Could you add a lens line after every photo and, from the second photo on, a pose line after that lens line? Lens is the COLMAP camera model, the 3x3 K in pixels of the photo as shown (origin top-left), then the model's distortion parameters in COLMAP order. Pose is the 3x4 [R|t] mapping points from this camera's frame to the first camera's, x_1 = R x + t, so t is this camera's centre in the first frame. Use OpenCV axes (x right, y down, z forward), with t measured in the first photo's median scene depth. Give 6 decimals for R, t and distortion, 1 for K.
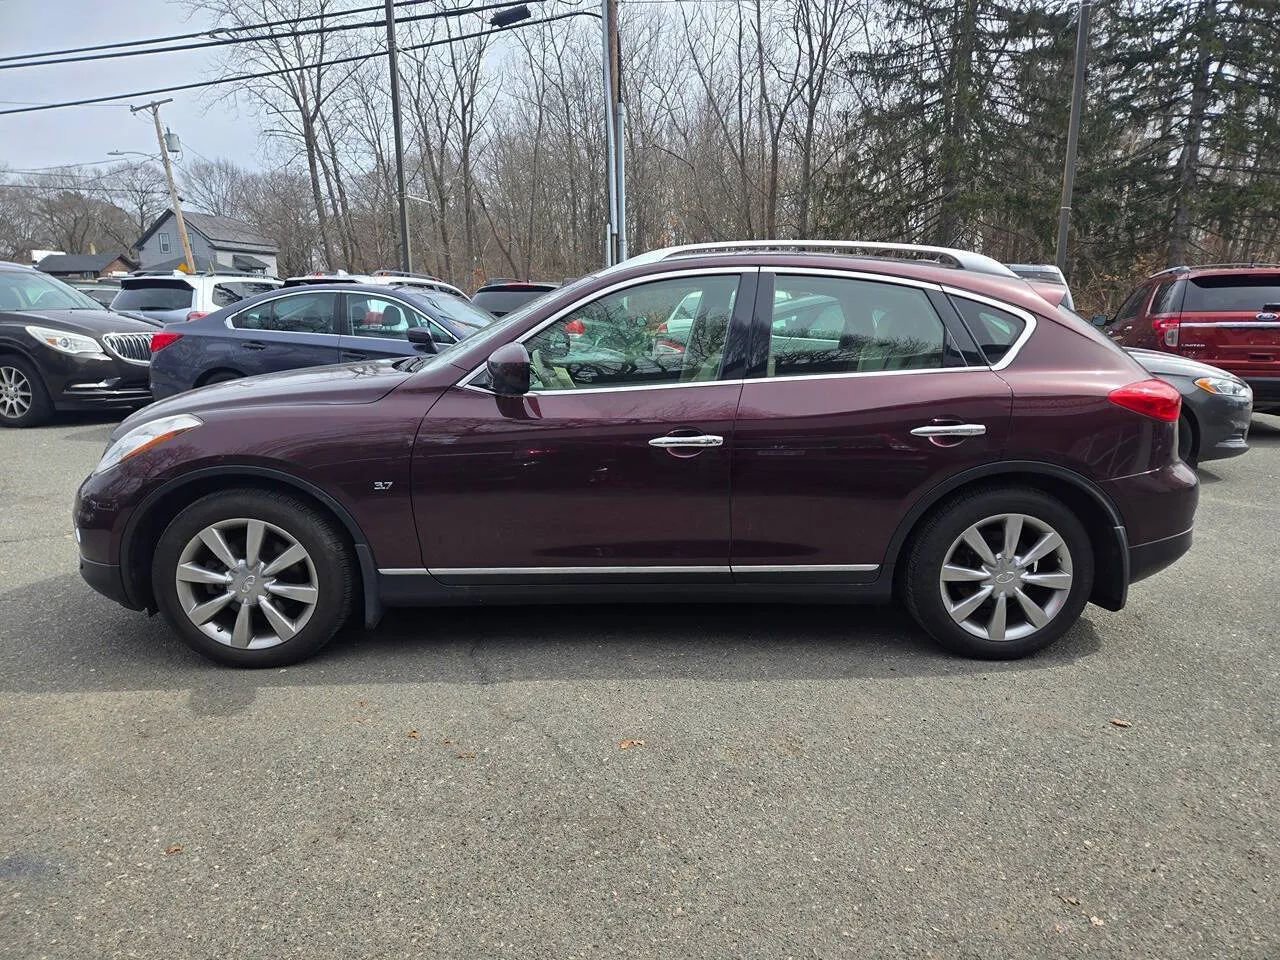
lens RADIAL K [[850.1, 0, 650.8], [0, 850.1, 510.2], [0, 0, 1]] dist [0.079066, -0.059560]
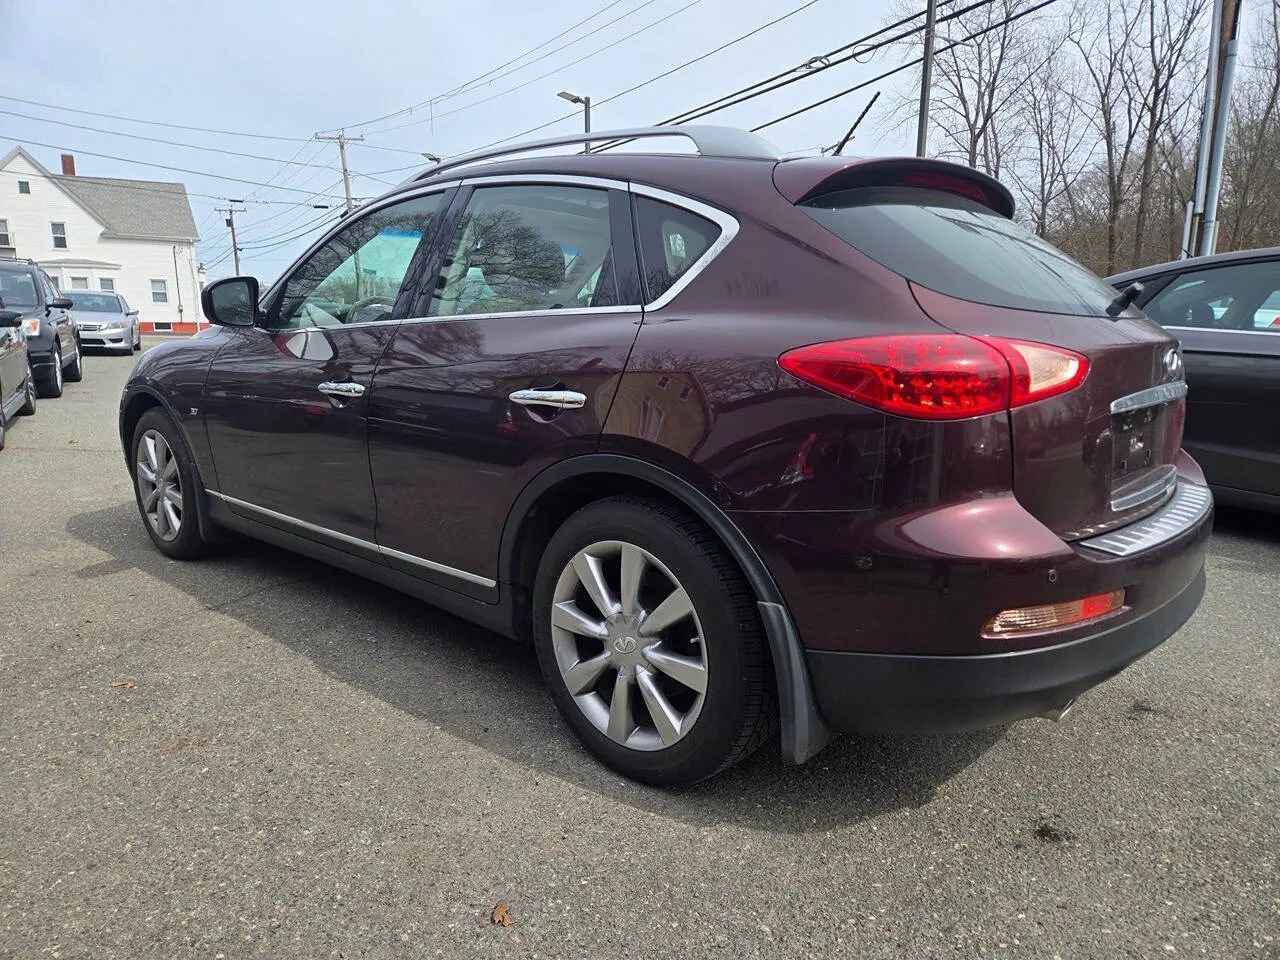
lens RADIAL K [[853.2, 0, 633.7], [0, 853.2, 509.8], [0, 0, 1]] dist [0.078347, -0.059334]
pose [[0.710557, 0.155223, -0.686305, 0.664163], [-0.173619, 0.983884, 0.042772, -0.036981], [0.681883, 0.088763, 0.726055, 0.443466]]
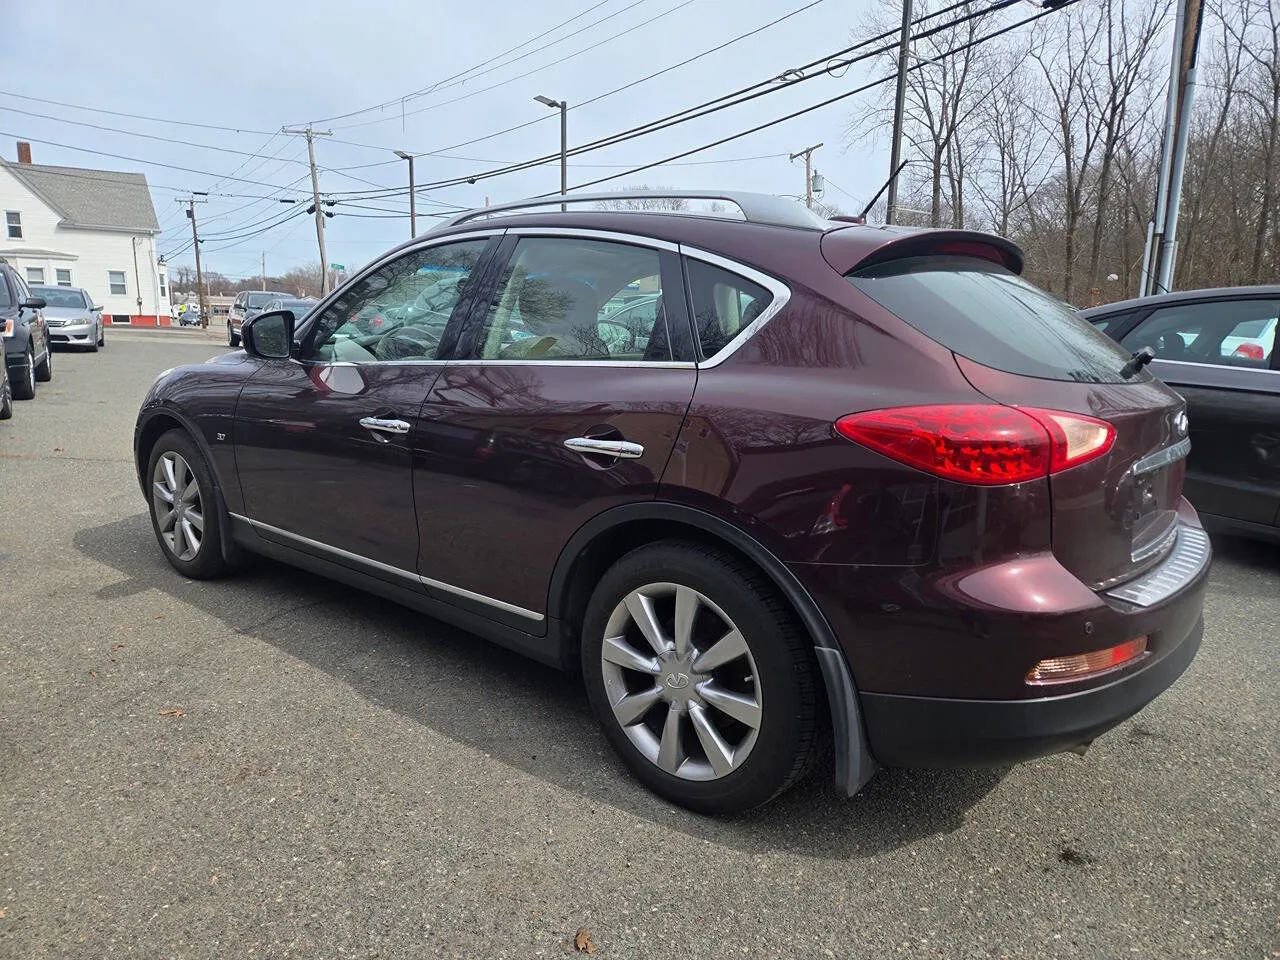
lens RADIAL K [[853.6, 0, 634.1], [0, 853.6, 504.1], [0, 0, 1]] dist [0.080257, -0.061521]
pose [[0.737779, 0.157285, -0.656463, 0.642324], [-0.181416, 0.982898, 0.031609, -0.056595], [0.650208, 0.095773, 0.753696, 0.380906]]
